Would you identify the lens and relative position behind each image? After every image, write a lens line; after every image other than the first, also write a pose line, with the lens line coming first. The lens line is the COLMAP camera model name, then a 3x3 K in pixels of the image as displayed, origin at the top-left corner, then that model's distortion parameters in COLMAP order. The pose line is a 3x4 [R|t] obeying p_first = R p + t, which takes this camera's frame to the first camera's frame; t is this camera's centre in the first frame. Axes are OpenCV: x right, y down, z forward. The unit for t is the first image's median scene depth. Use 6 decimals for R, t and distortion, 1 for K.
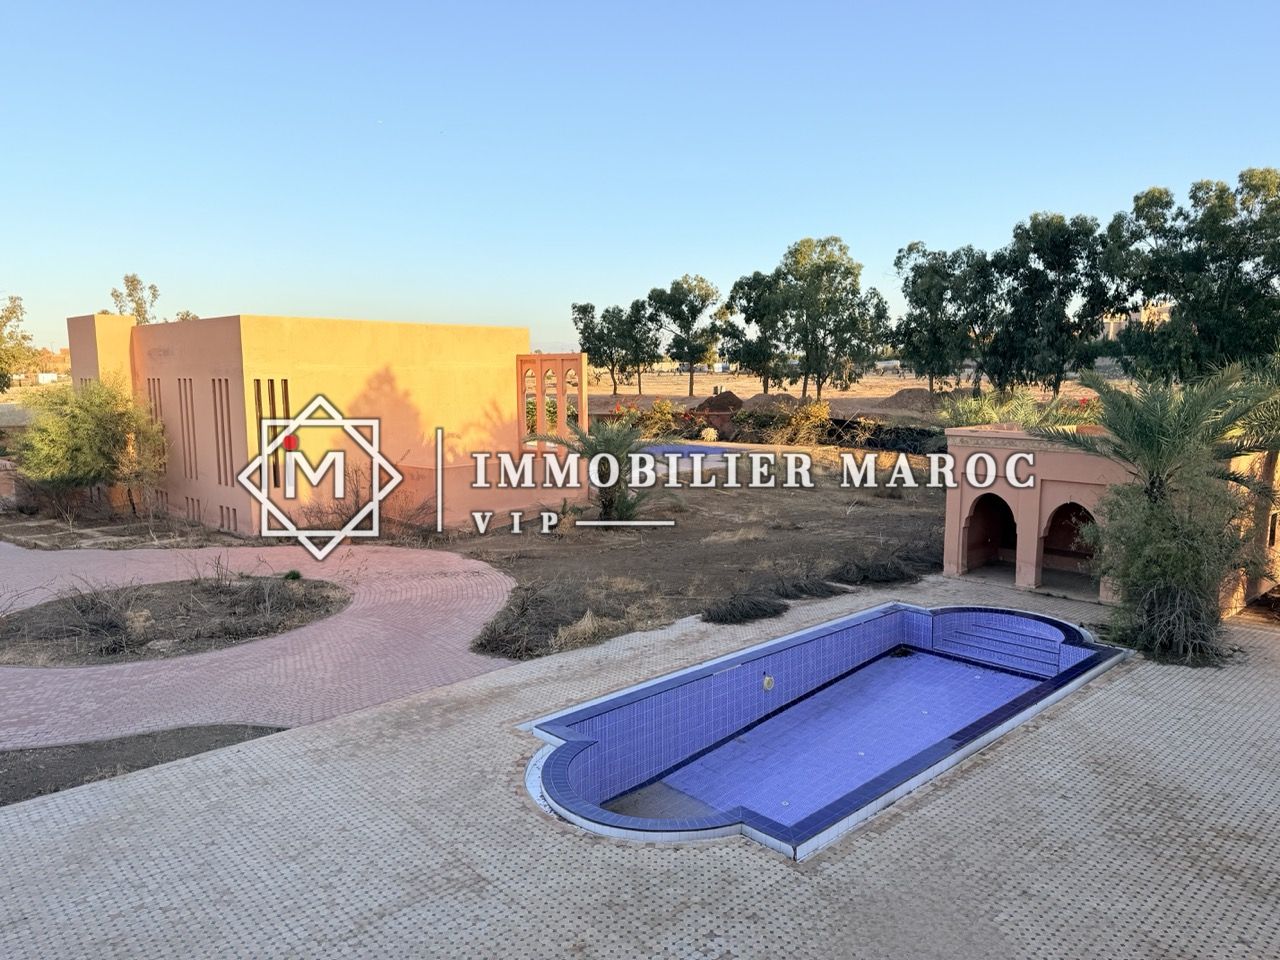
lens RADIAL K [[898.2, 0, 651.5], [0, 898.2, 524.4], [0, 0, 1]] dist [0.031841, -0.038570]
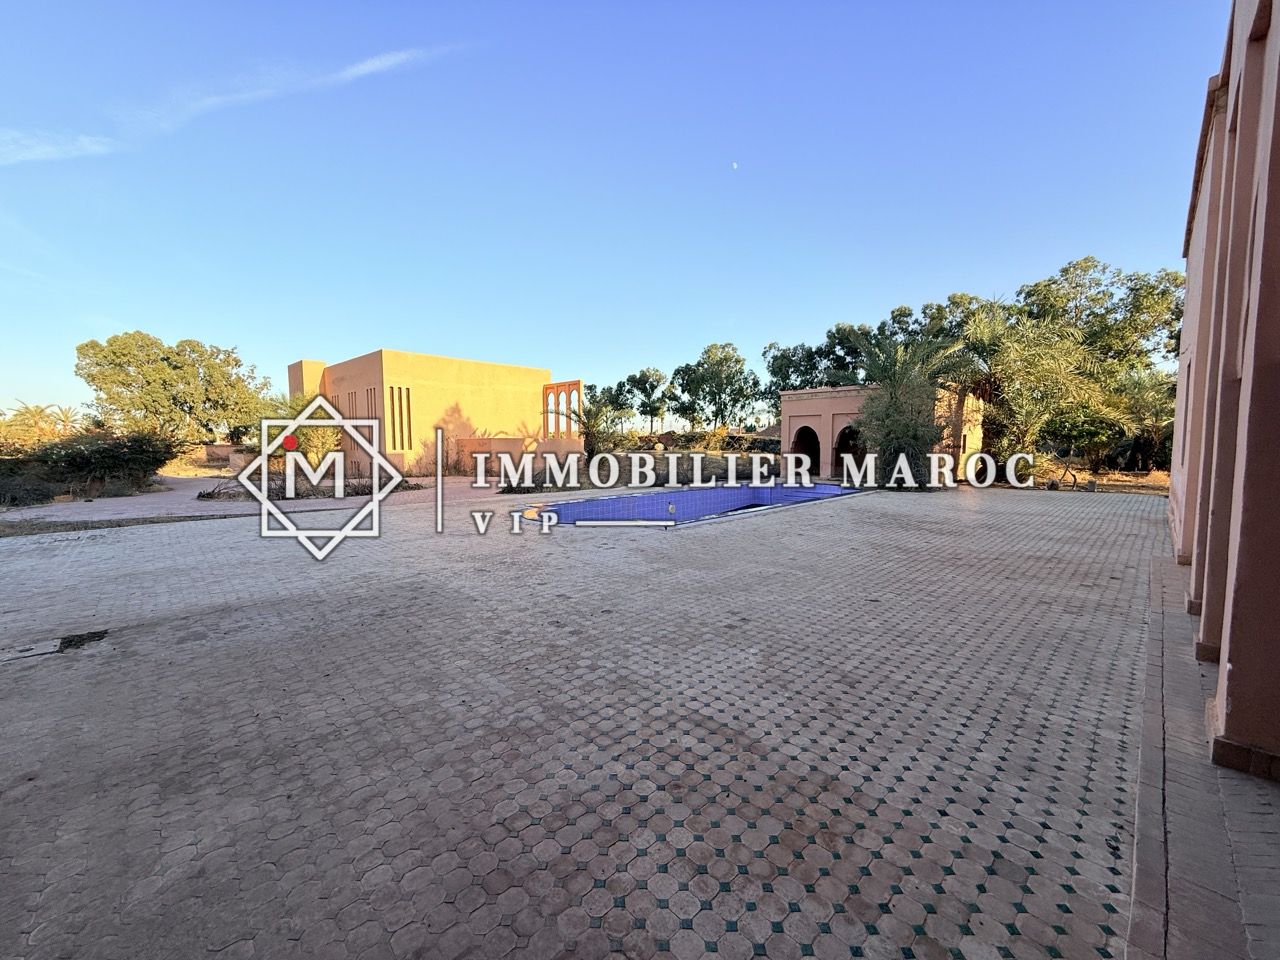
lens RADIAL K [[512.2, 0, 643.4], [0, 512.2, 489.5], [0, 0, 1]] dist [-0.000043, -0.000007]
pose [[0.999859, -0.005660, 0.015826, 0.015687], [0.006848, 0.997083, -0.076019, 0.054310], [-0.015350, 0.076116, 0.996981, 0.009092]]
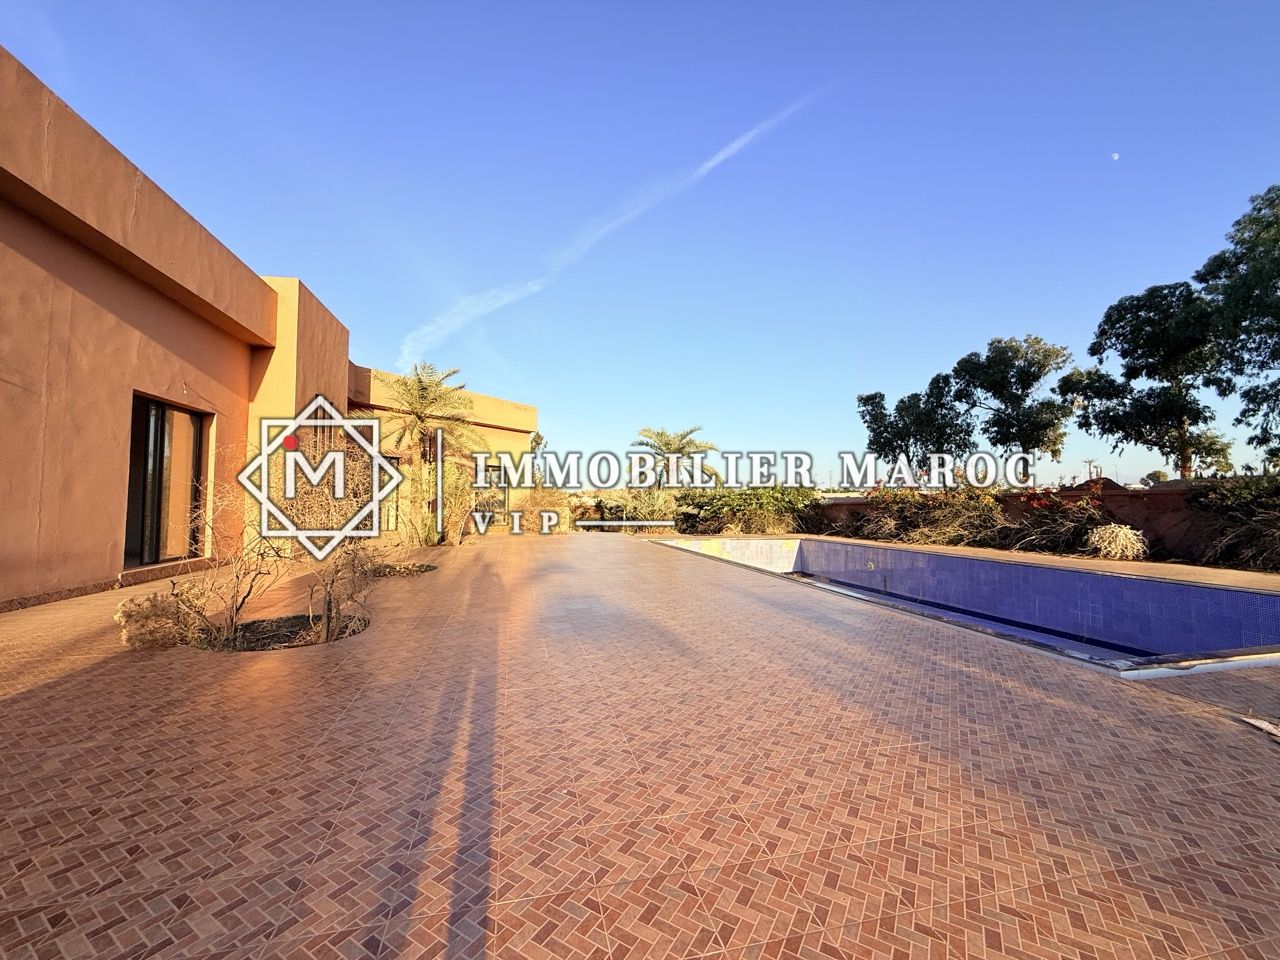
lens RADIAL K [[512.2, 0, 644.2], [0, 512.2, 487.3], [0, 0, 1]] dist [-0.000043, -0.000007]
pose [[0.839468, -0.020231, -0.543032, 0.013597], [-0.089433, 0.980537, -0.174783, -0.062023], [0.535999, 0.195290, 0.821320, 0.663345]]
